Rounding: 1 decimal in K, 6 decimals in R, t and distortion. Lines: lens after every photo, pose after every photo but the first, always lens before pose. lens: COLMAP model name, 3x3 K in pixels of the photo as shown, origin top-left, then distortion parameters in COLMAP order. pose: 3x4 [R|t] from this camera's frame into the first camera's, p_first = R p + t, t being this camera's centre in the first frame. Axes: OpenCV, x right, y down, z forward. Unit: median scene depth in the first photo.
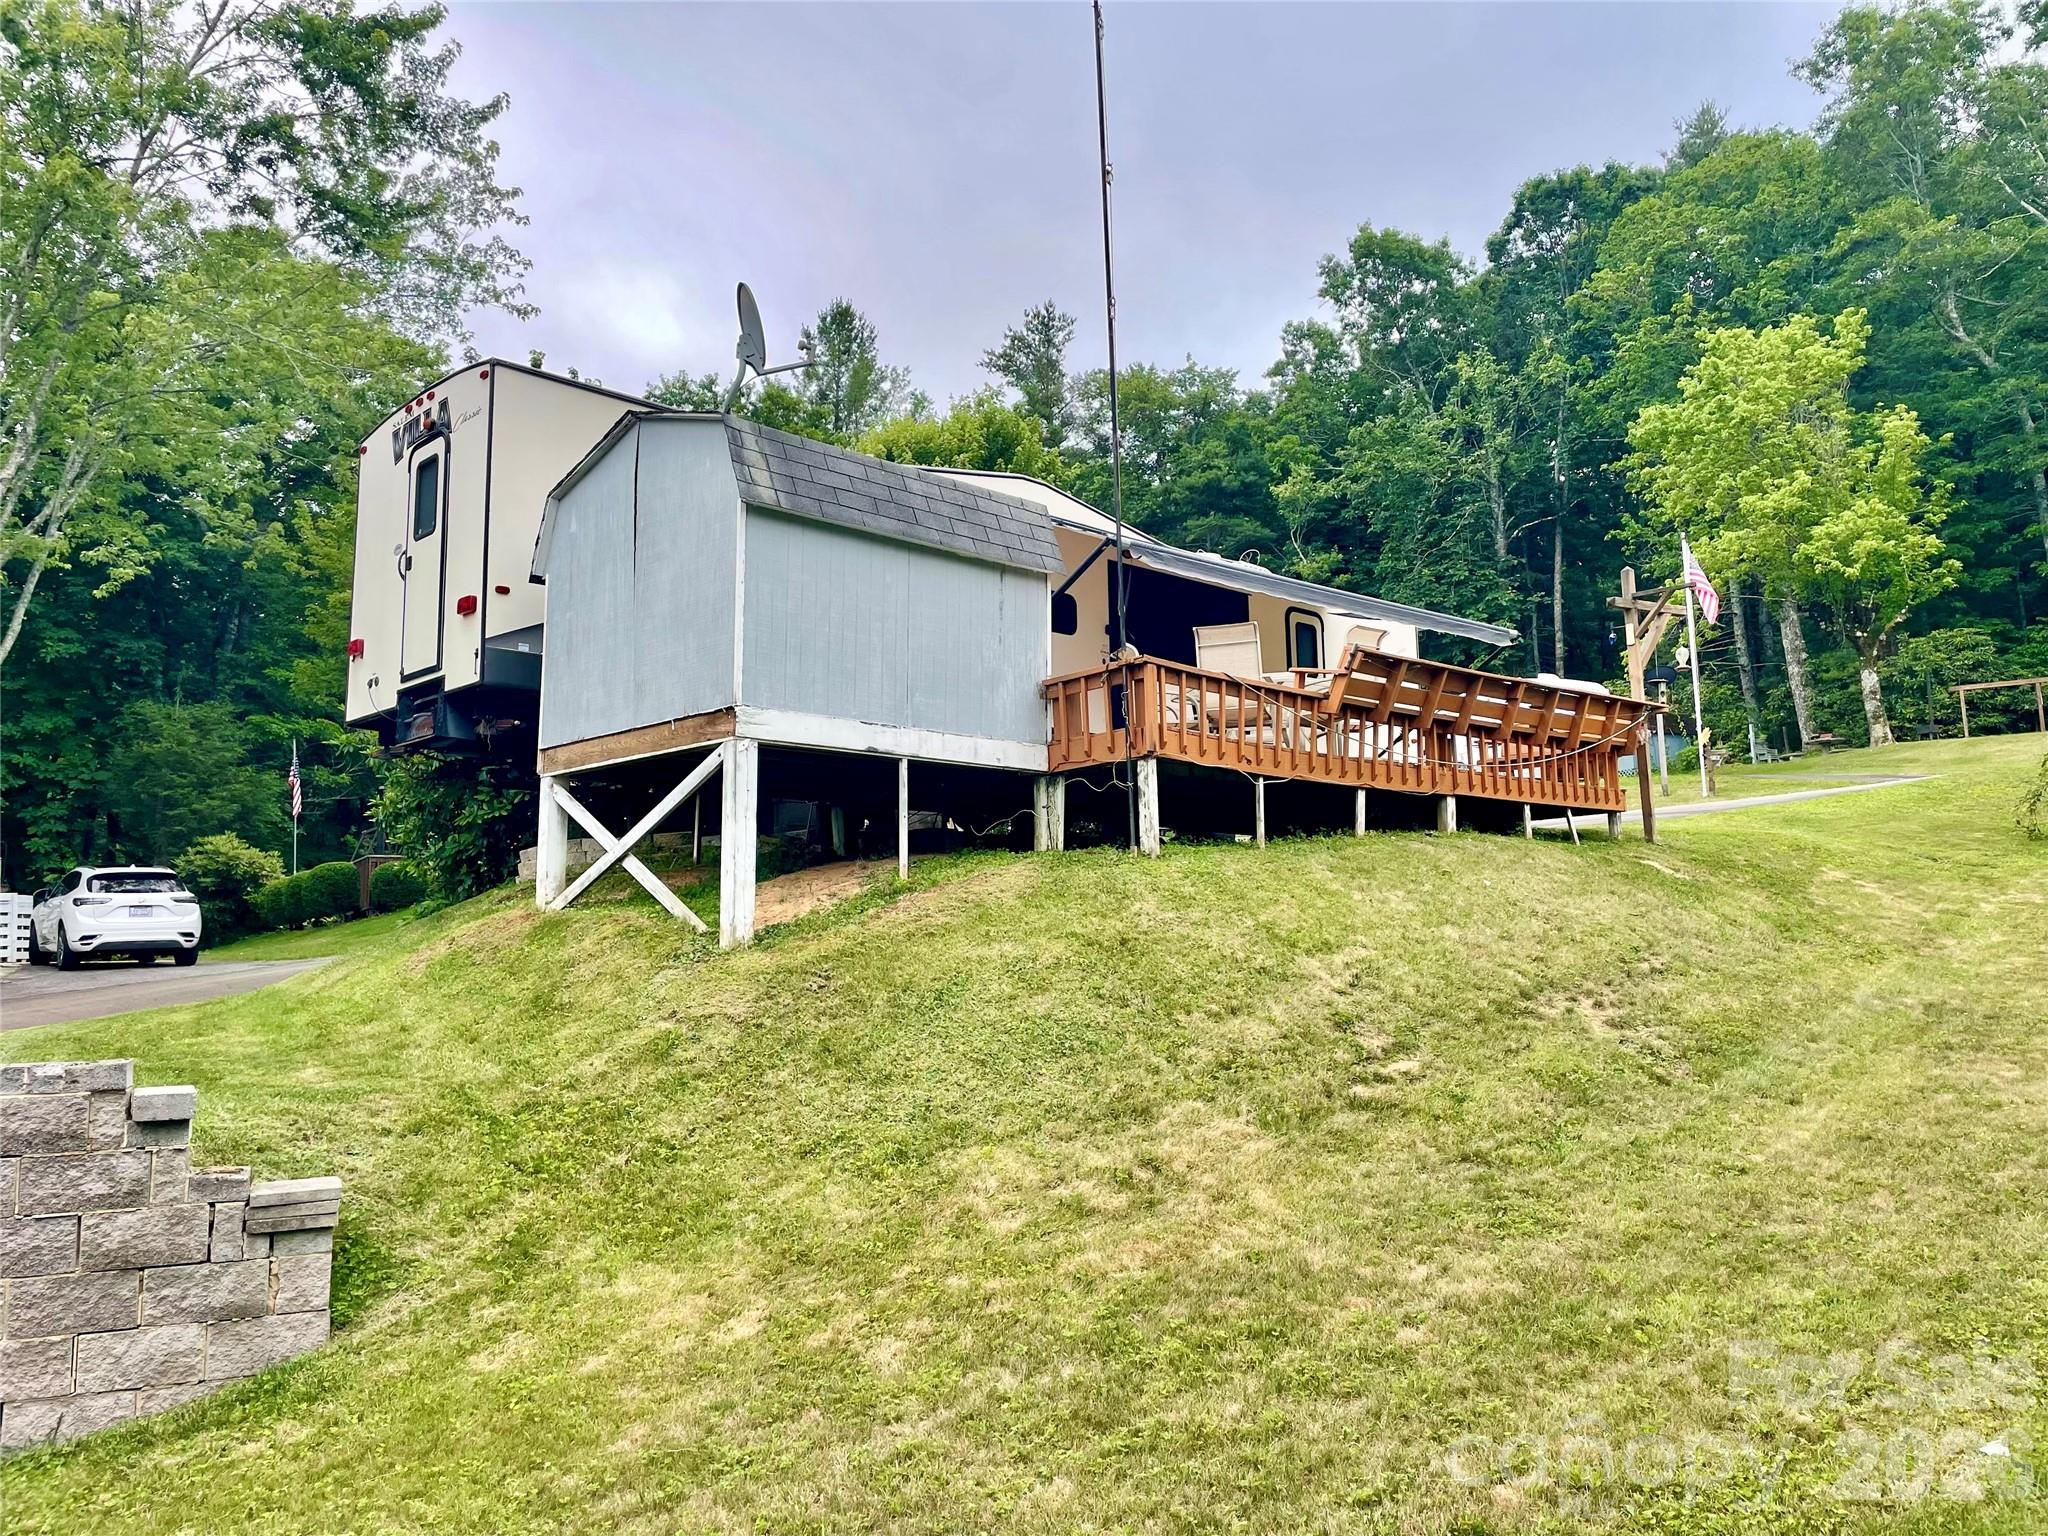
lens RADIAL K [[1561.5, 0, 1057.1], [0, 1561.5, 772.4], [0, 0, 1]] dist [0.092364, -0.105289]
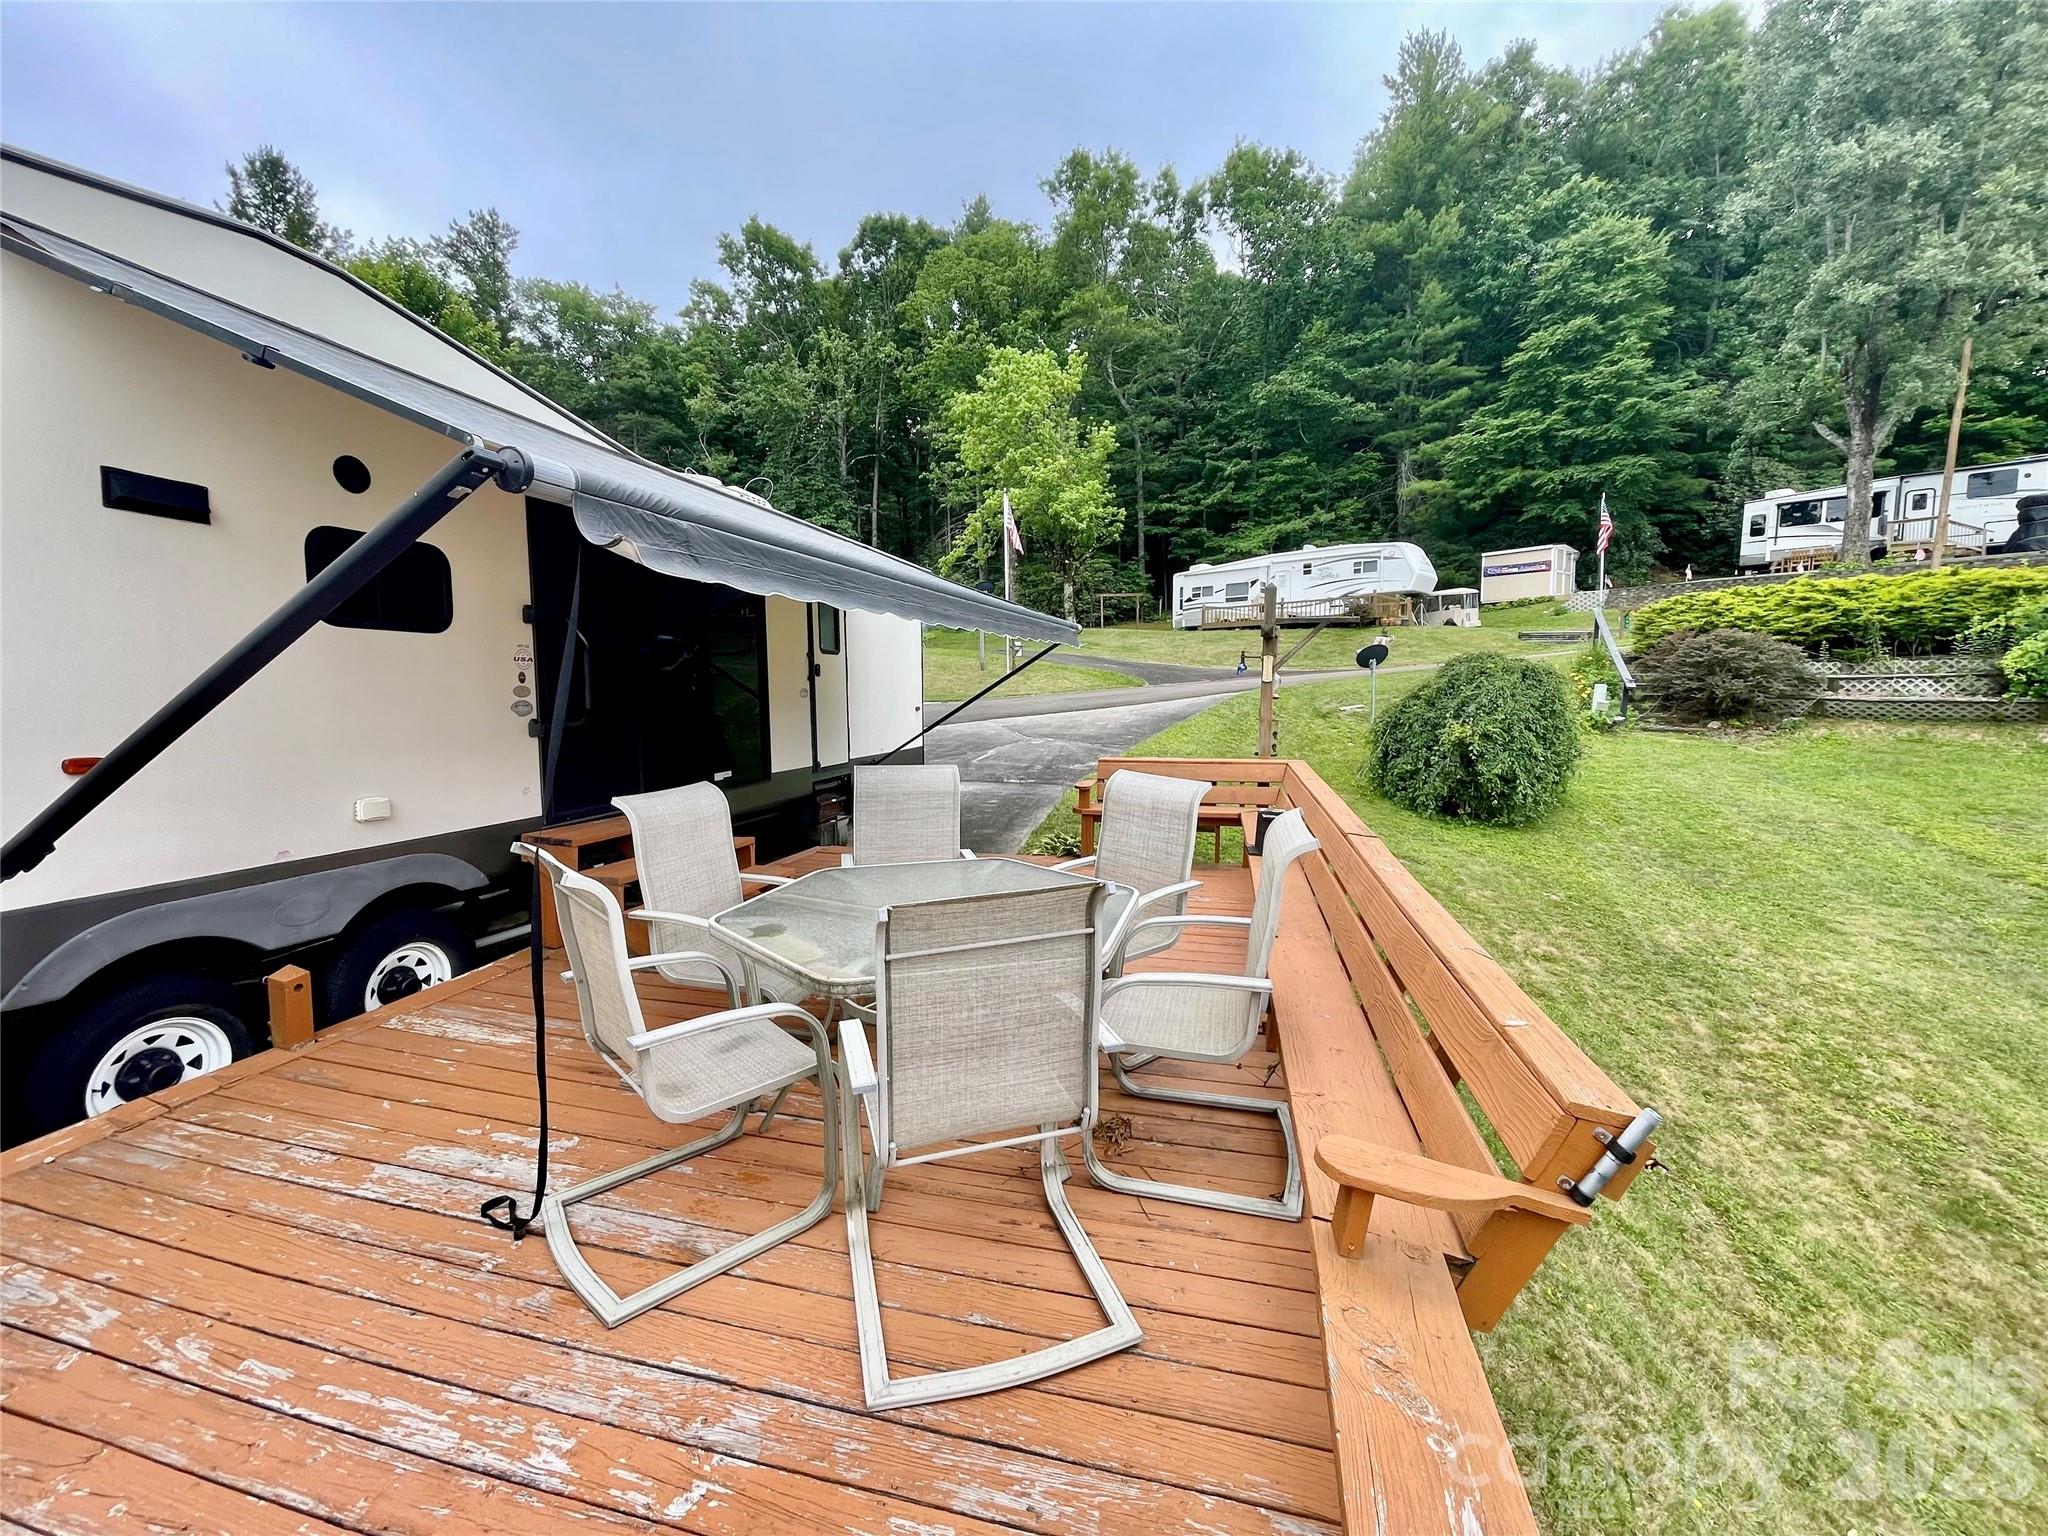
lens RADIAL K [[842.3, 0, 1024.0], [0, 842.3, 768.0], [0, 0, 1]] dist [-0.003318, -0.000032]
pose [[0.861571, -0.031336, 0.506669, 0.006884], [-0.075235, 0.979188, 0.188495, -0.023866], [-0.502031, -0.200521, 0.841282, 0.148354]]
